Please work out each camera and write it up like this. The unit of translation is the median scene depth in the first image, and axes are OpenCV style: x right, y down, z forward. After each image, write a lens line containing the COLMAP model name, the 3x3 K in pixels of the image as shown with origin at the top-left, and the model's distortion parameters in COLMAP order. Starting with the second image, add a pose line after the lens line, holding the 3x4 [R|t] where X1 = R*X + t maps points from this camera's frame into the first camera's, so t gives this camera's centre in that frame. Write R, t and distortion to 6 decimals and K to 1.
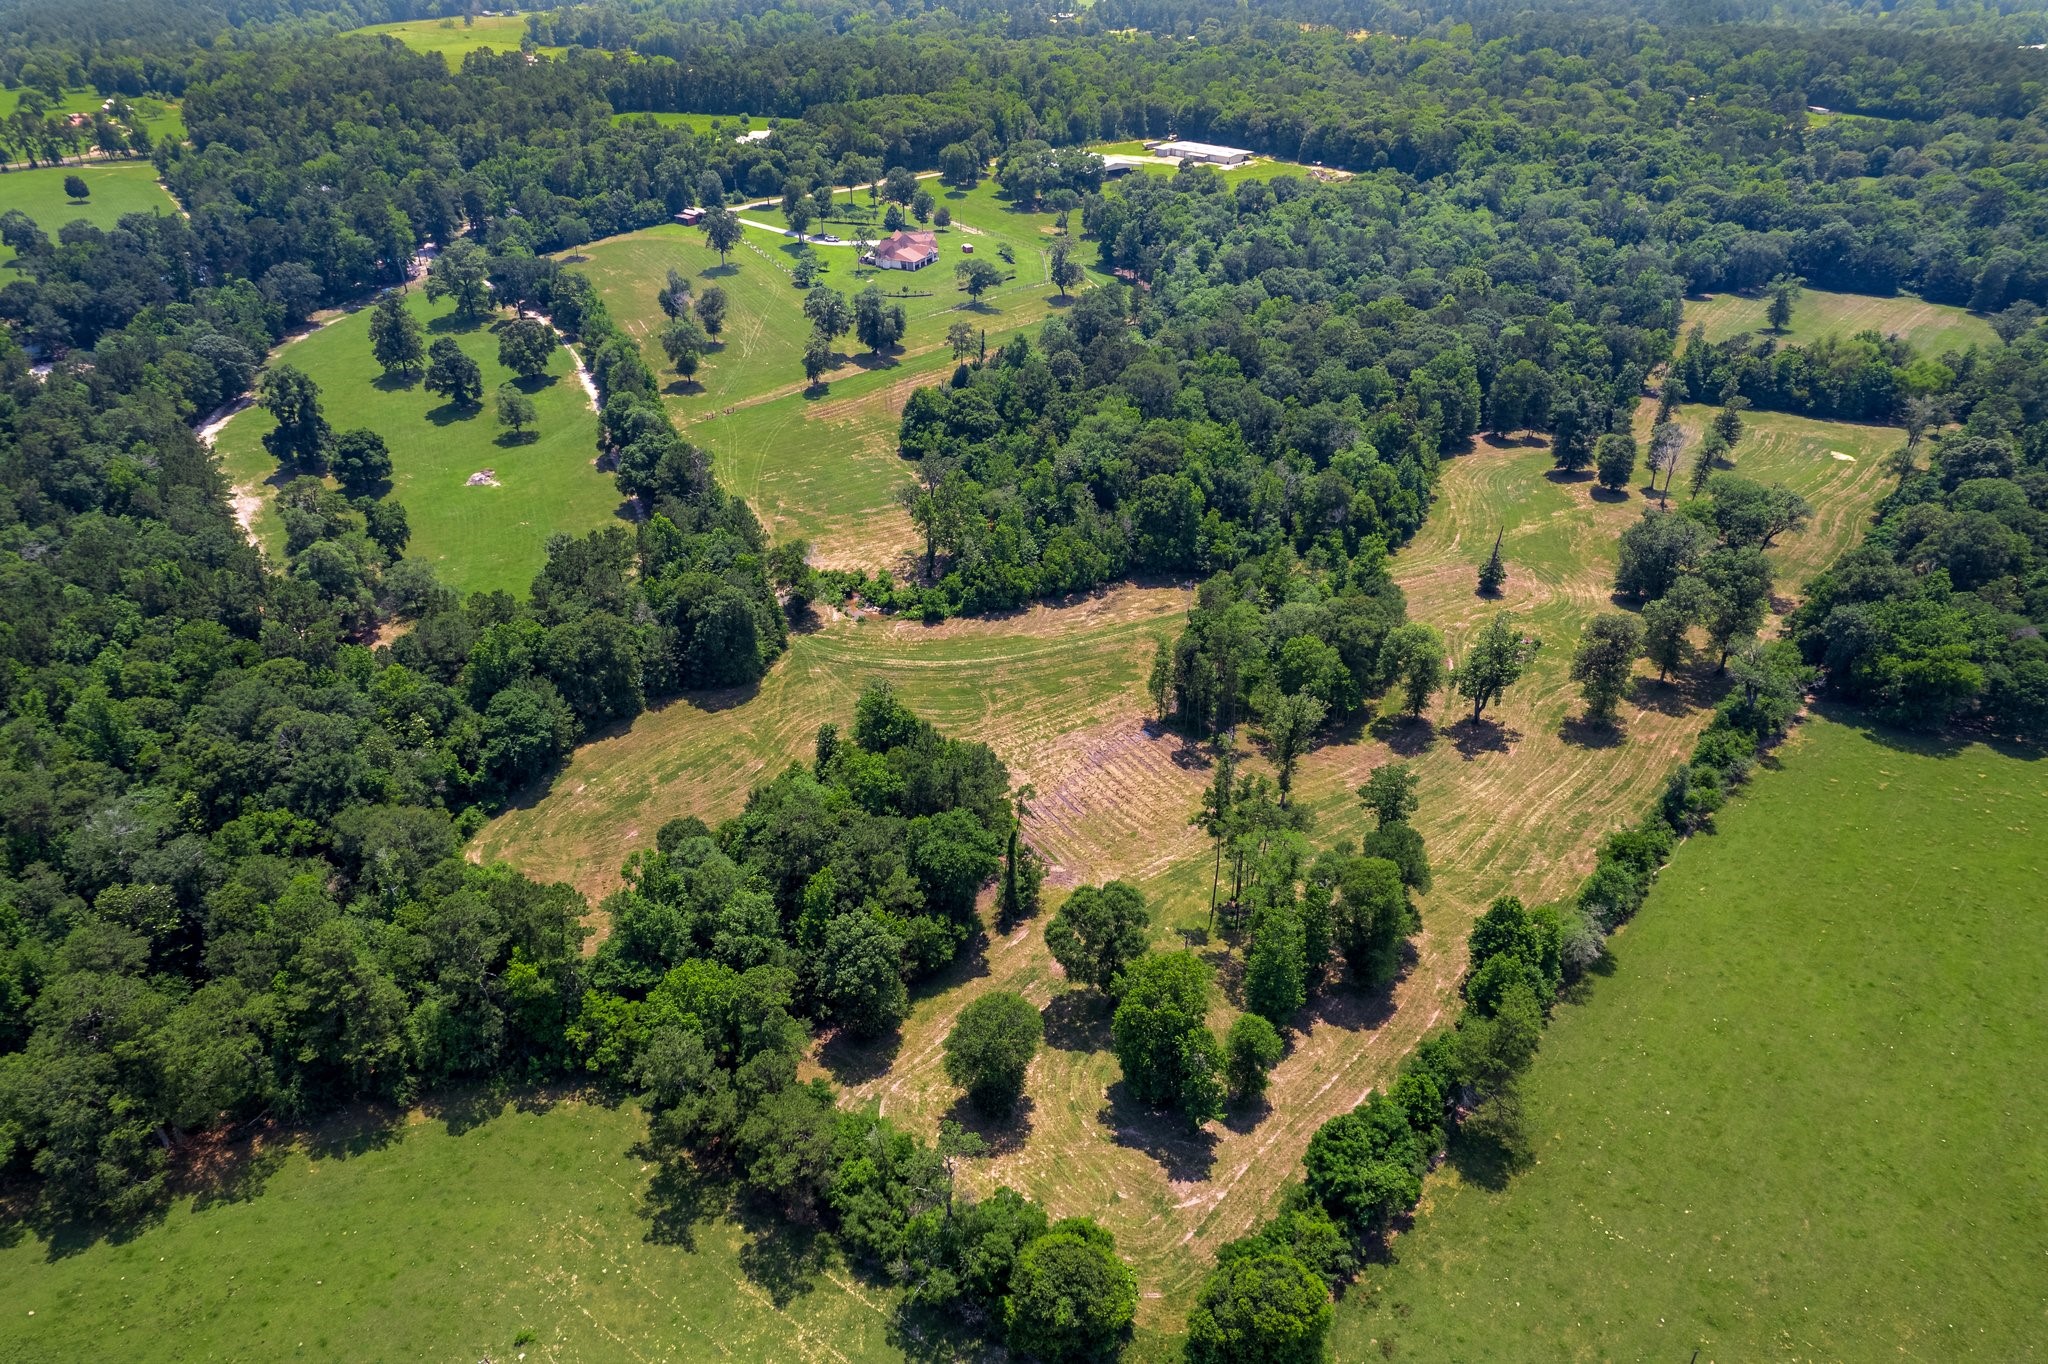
lens RADIAL K [[1313.0, 0, 1024.0], [0, 1313.0, 682.0], [0, 0, 1]] dist [-0.065484, 0.050834]
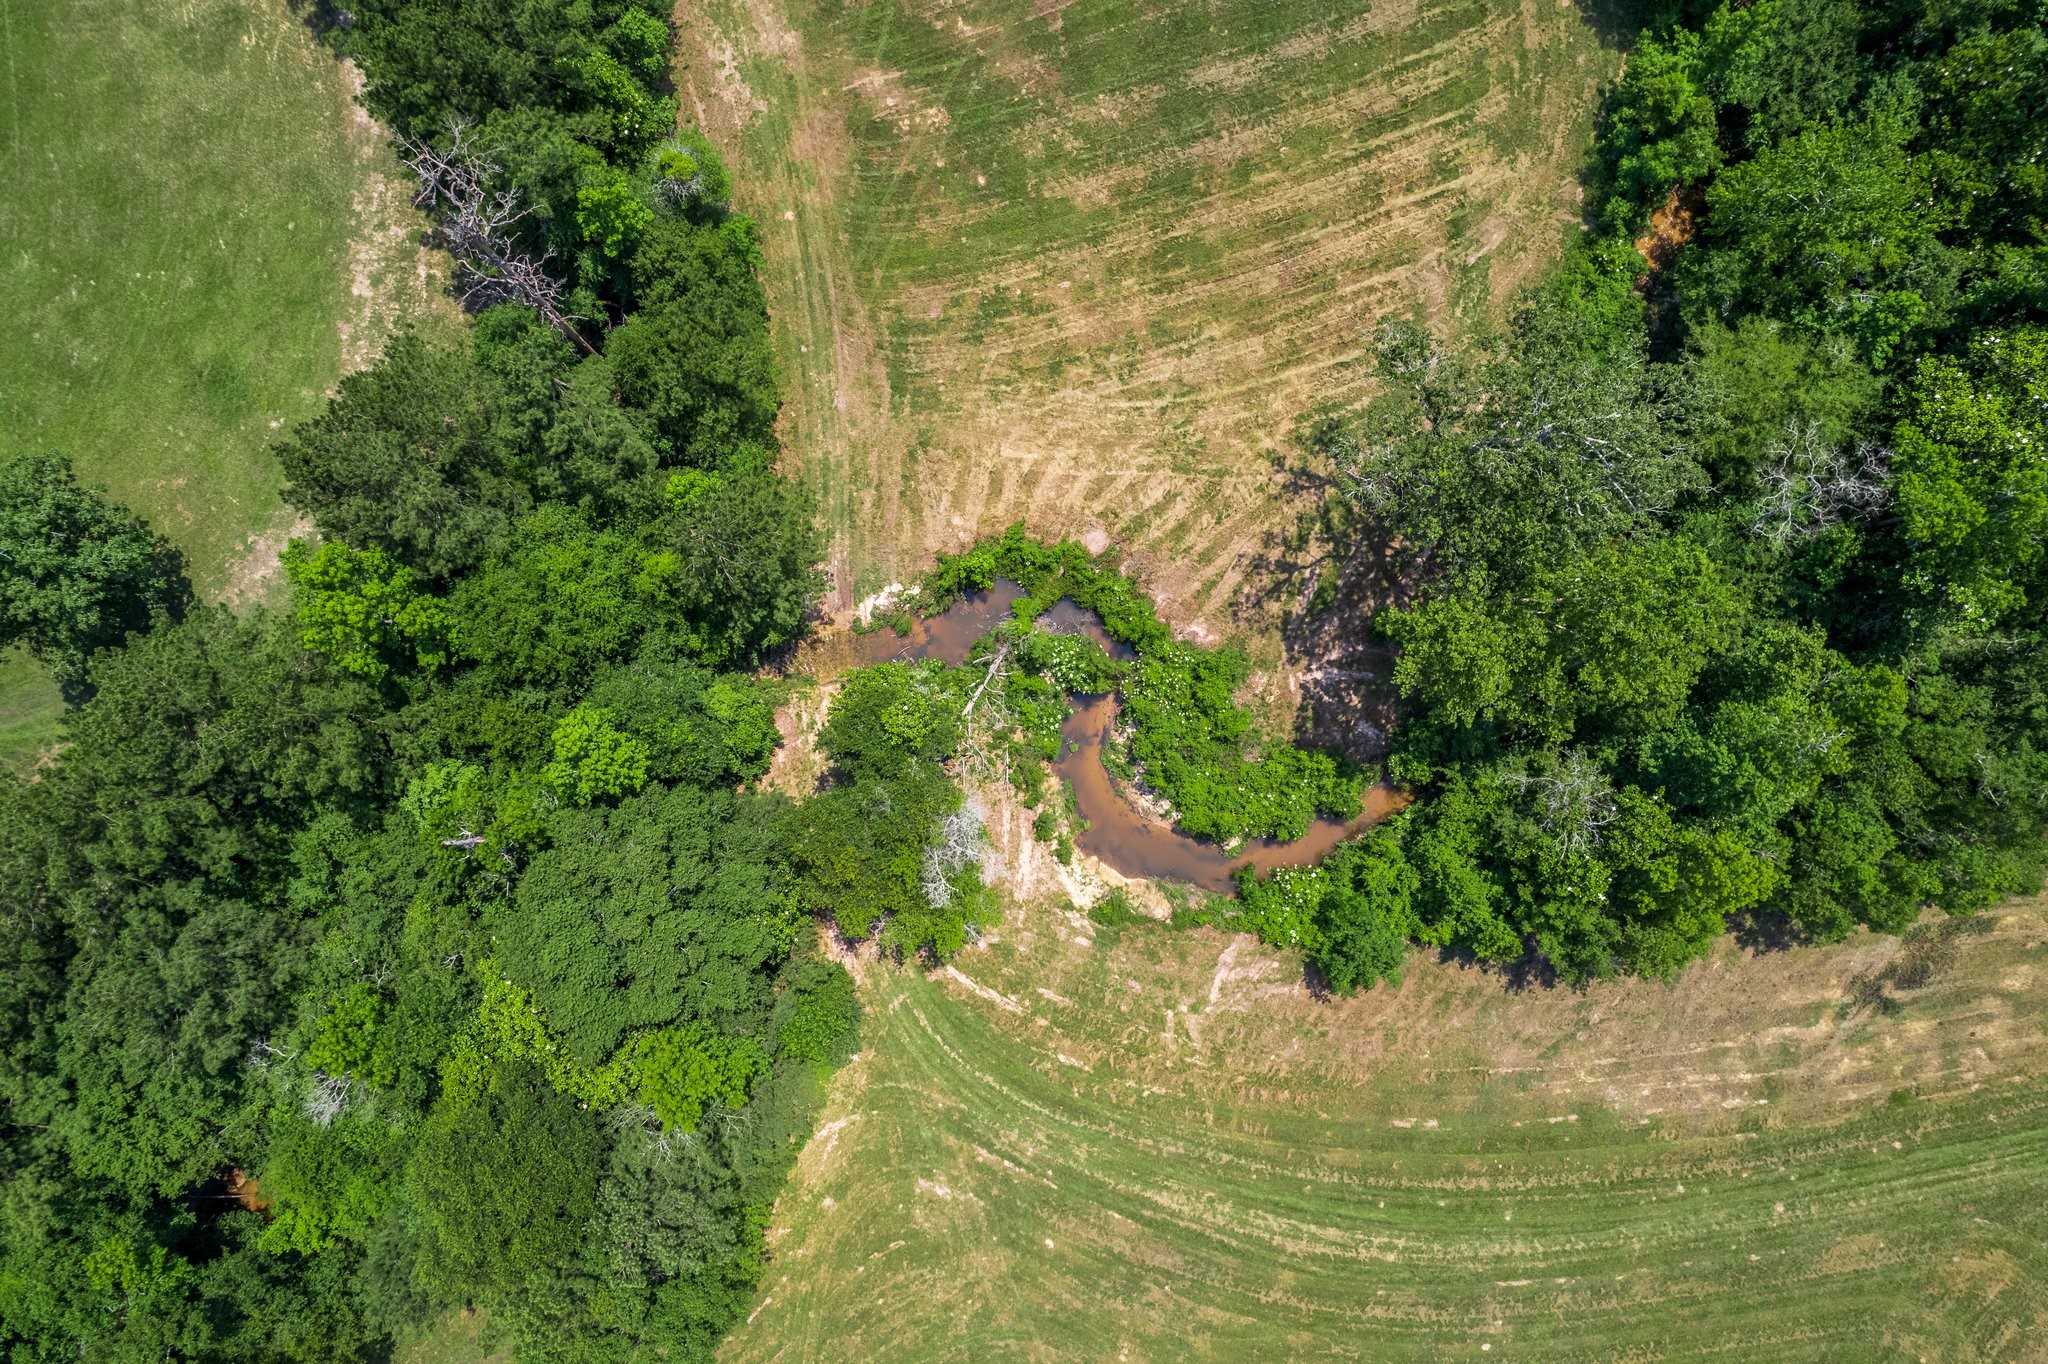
lens RADIAL K [[1313.0, 0, 1024.0], [0, 1313.0, 682.0], [0, 0, 1]] dist [-0.065484, 0.050834]
pose [[0.977849, 0.208660, -0.016526, -0.102843], [-0.098767, 0.529578, 0.842491, -0.222662], [0.184546, -0.822197, 0.538456, 0.608331]]
